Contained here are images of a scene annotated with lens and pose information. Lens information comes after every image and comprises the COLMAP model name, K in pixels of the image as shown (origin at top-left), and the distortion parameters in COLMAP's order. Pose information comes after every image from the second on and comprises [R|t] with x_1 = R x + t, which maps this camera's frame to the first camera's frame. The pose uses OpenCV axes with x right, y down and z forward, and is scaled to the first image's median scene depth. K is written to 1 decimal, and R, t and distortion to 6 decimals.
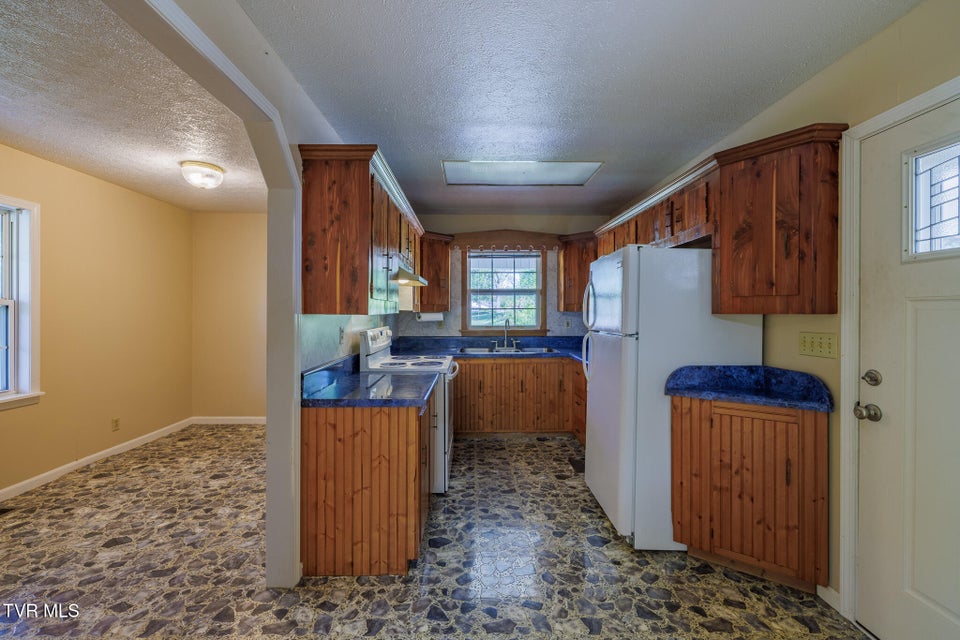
lens RADIAL K [[400.7, 0, 477.4], [0, 400.7, 312.7], [0, 0, 1]] dist [0.000256, 0.000300]
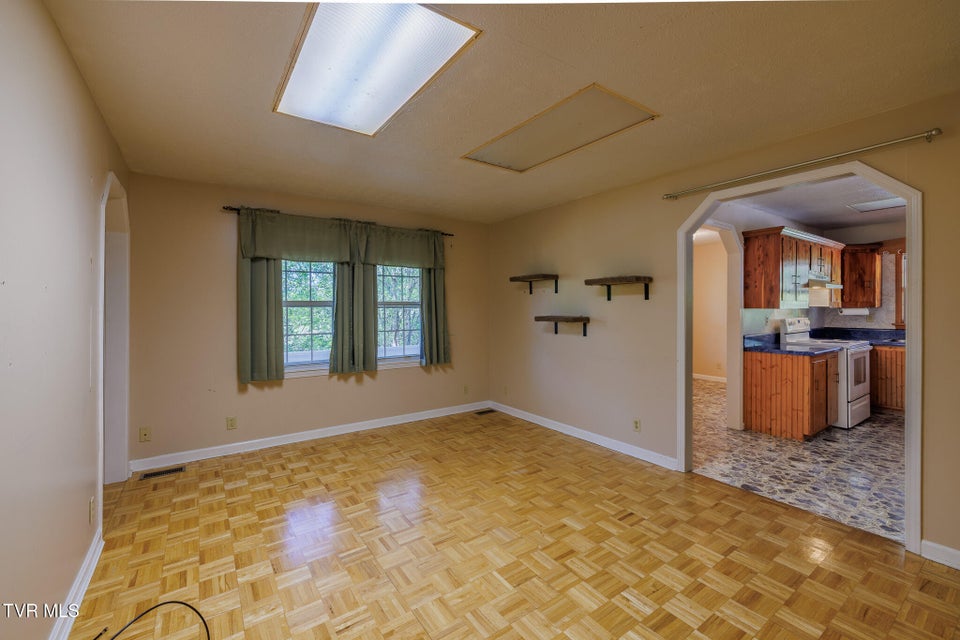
lens RADIAL K [[406.7, 0, 479.3], [0, 406.7, 309.5], [0, 0, 1]] dist [0.001155, 0.000301]
pose [[0.563070, -0.001608, -0.826407, 0.403085], [-0.000326, 0.999998, -0.002168, 0.009856], [0.826409, 0.001490, 0.563068, -0.994672]]
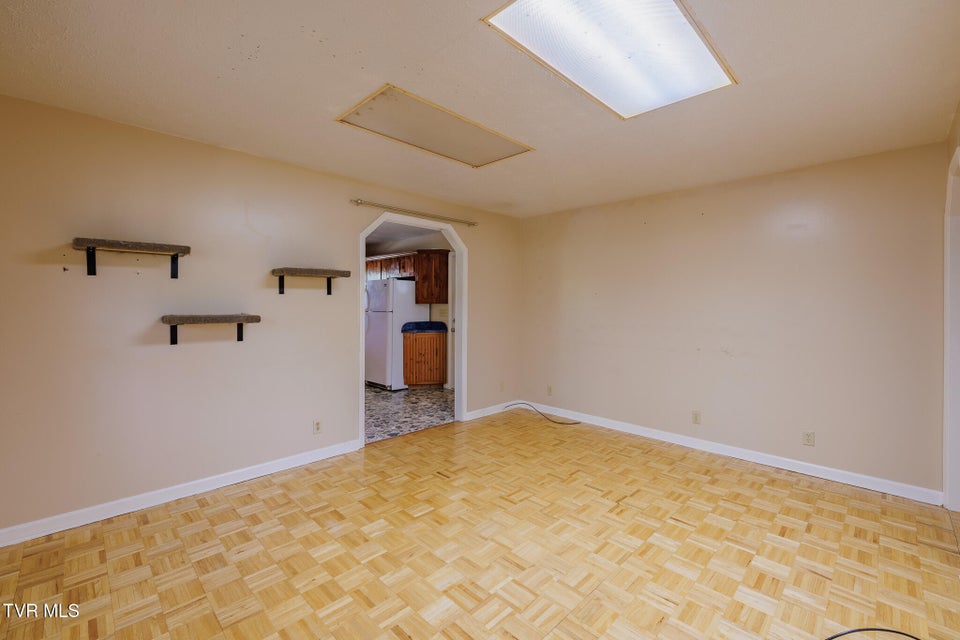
lens RADIAL K [[406.7, 0, 479.3], [0, 406.7, 309.5], [0, 0, 1]] dist [0.001155, 0.000301]
pose [[0.711759, -0.008356, 0.702374, -0.866343], [-0.000578, 0.999922, 0.012481, 0.005674], [-0.702424, -0.009290, 0.711698, -1.064635]]
